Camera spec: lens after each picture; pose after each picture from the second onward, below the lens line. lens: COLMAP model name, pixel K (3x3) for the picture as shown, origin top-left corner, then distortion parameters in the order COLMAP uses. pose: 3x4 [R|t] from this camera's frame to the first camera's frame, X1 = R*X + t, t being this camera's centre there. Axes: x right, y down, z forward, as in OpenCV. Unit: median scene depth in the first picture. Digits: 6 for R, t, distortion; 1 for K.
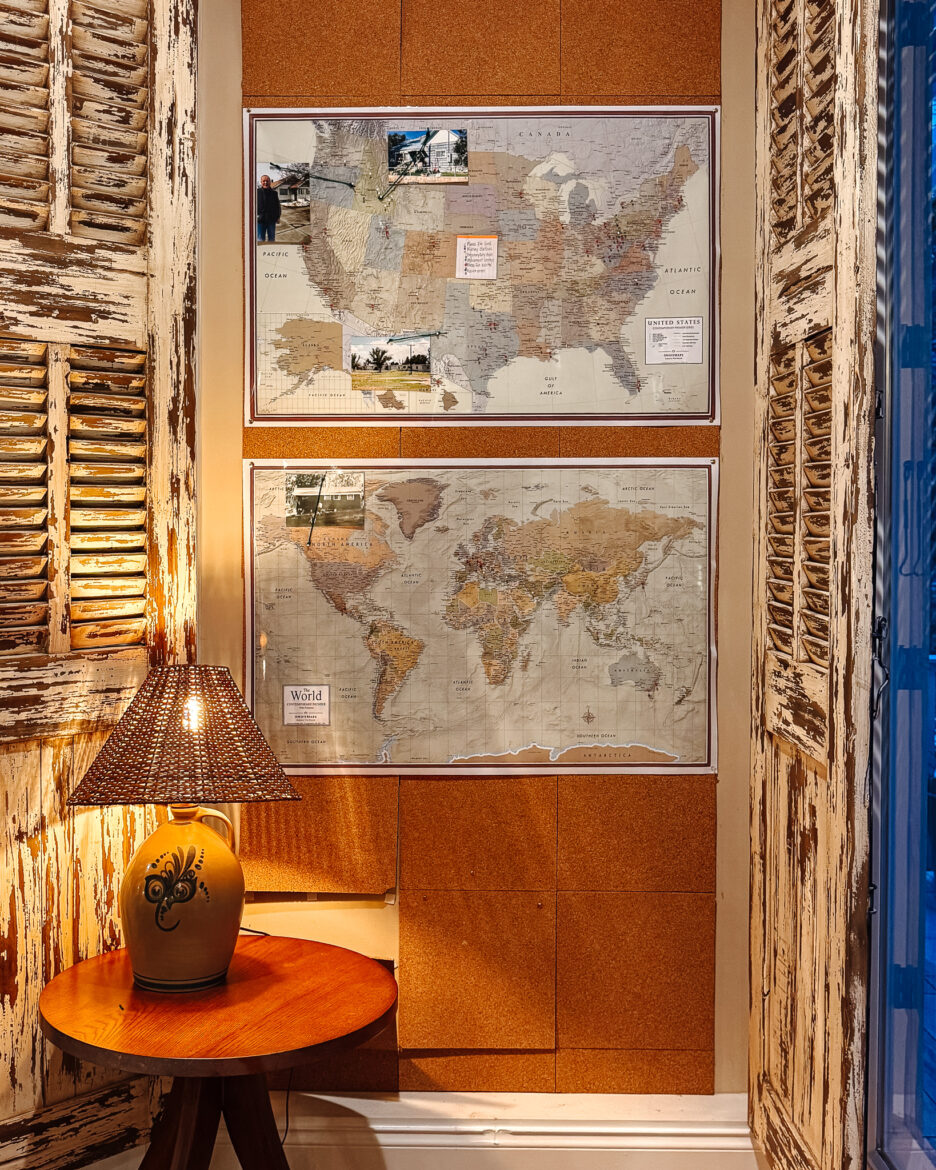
lens RADIAL K [[1247.2, 0, 394.9], [0, 1247.2, 543.7], [0, 0, 1]] dist [0.013130, 0.000000]
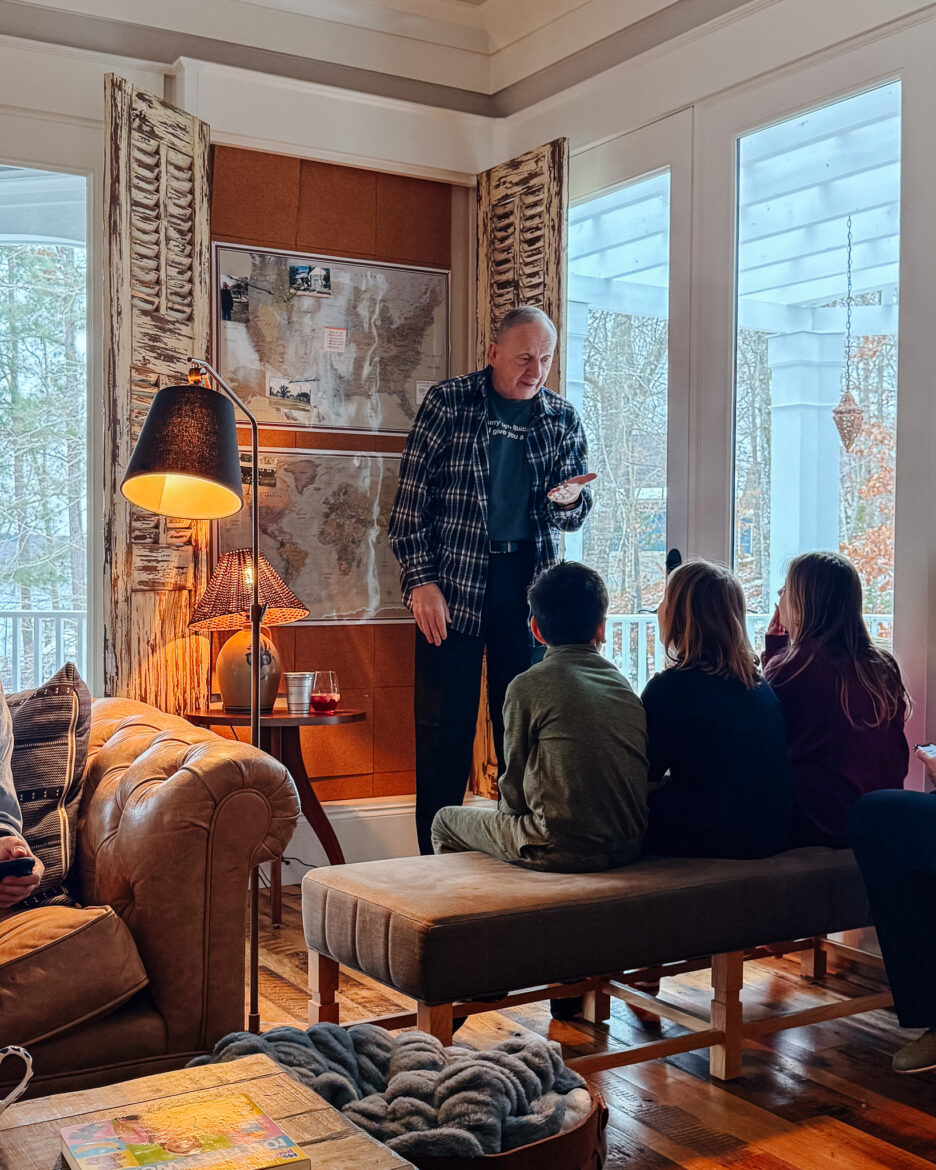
lens RADIAL K [[1473.8, 0, 468.4], [0, 1473.8, 584.9], [0, 0, 1]] dist [0.295226, 0.000000]
pose [[0.863856, -0.005180, 0.503712, -0.869711], [0.010384, 0.999918, -0.007525, 0.148528], [-0.503632, 0.011731, 0.863839, -0.982994]]
